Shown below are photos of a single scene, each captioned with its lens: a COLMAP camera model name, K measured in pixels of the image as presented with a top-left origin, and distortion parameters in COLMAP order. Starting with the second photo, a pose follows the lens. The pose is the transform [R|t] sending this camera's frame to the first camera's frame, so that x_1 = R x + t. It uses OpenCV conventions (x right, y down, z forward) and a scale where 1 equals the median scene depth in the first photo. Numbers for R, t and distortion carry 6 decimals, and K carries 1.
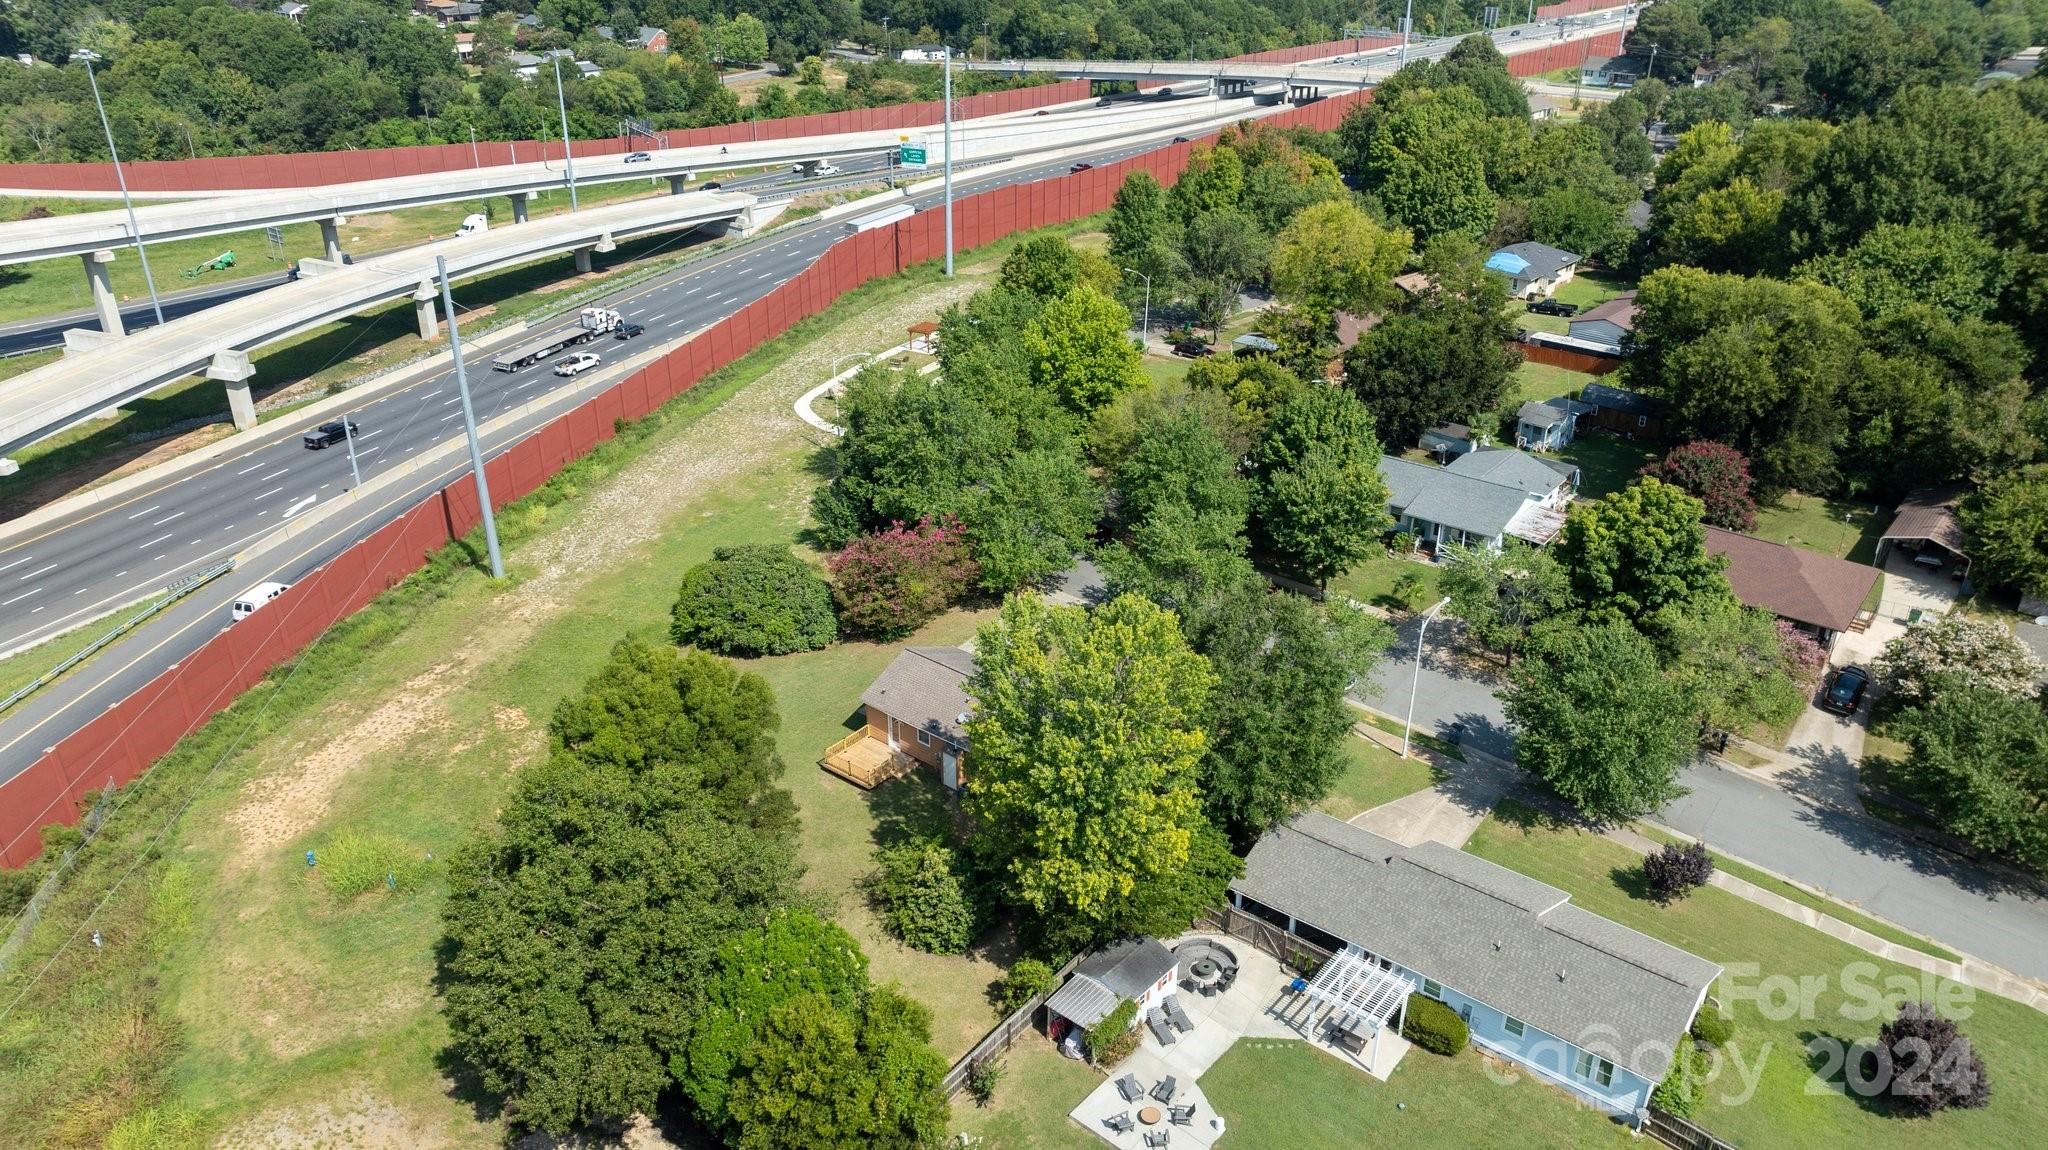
lens RADIAL K [[1469.1, 0, 1024.0], [0, 1469.1, 575.0], [0, 0, 1]] dist [-0.049447, 0.060294]
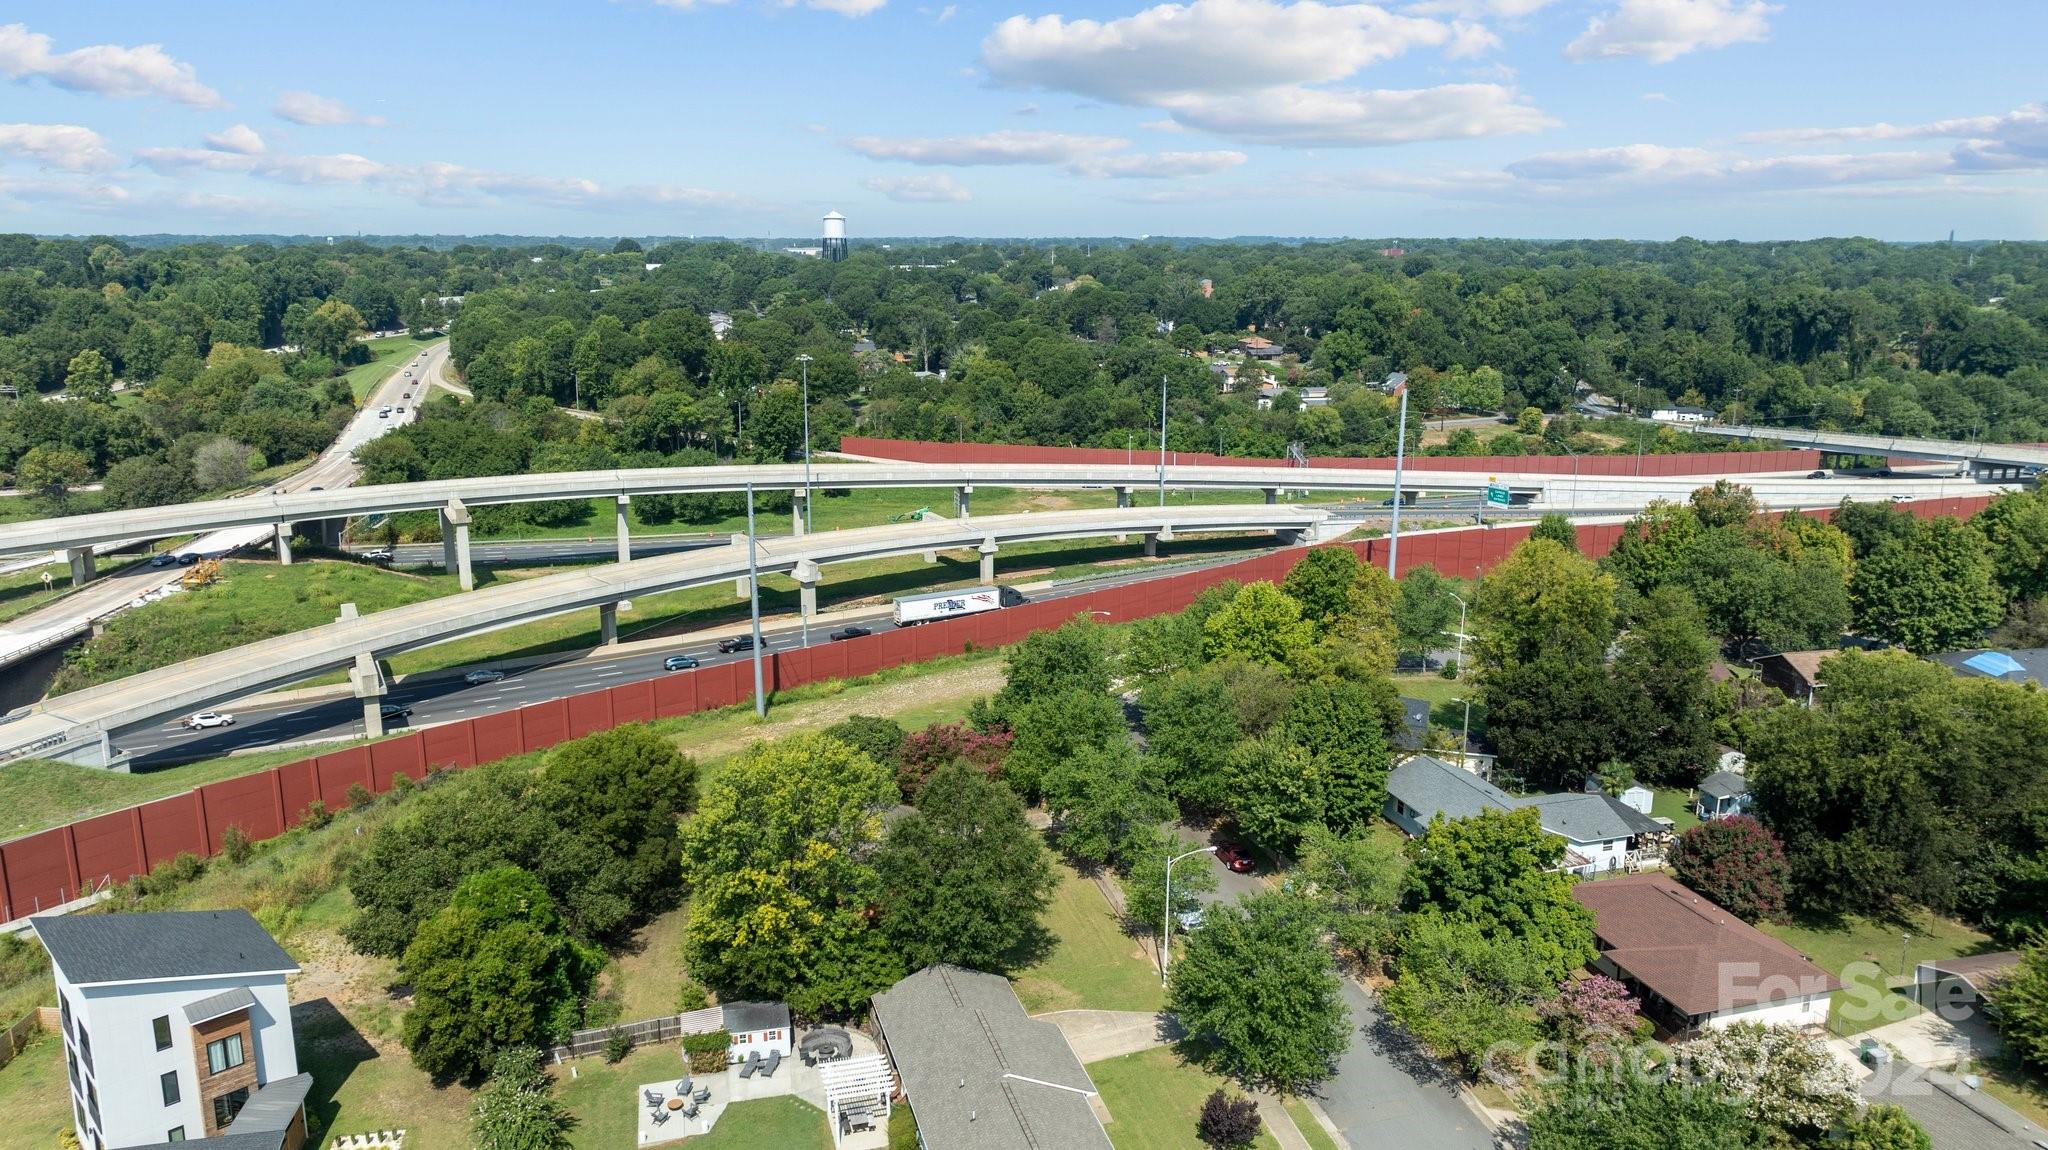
lens RADIAL K [[1469.1, 0, 1024.0], [0, 1469.1, 575.0], [0, 0, 1]] dist [-0.049447, 0.060294]
pose [[0.810534, 0.129461, -0.571205, 0.215356], [-0.254599, 0.956181, -0.144559, 0.004169], [0.527461, 0.262598, 0.807977, -0.007737]]
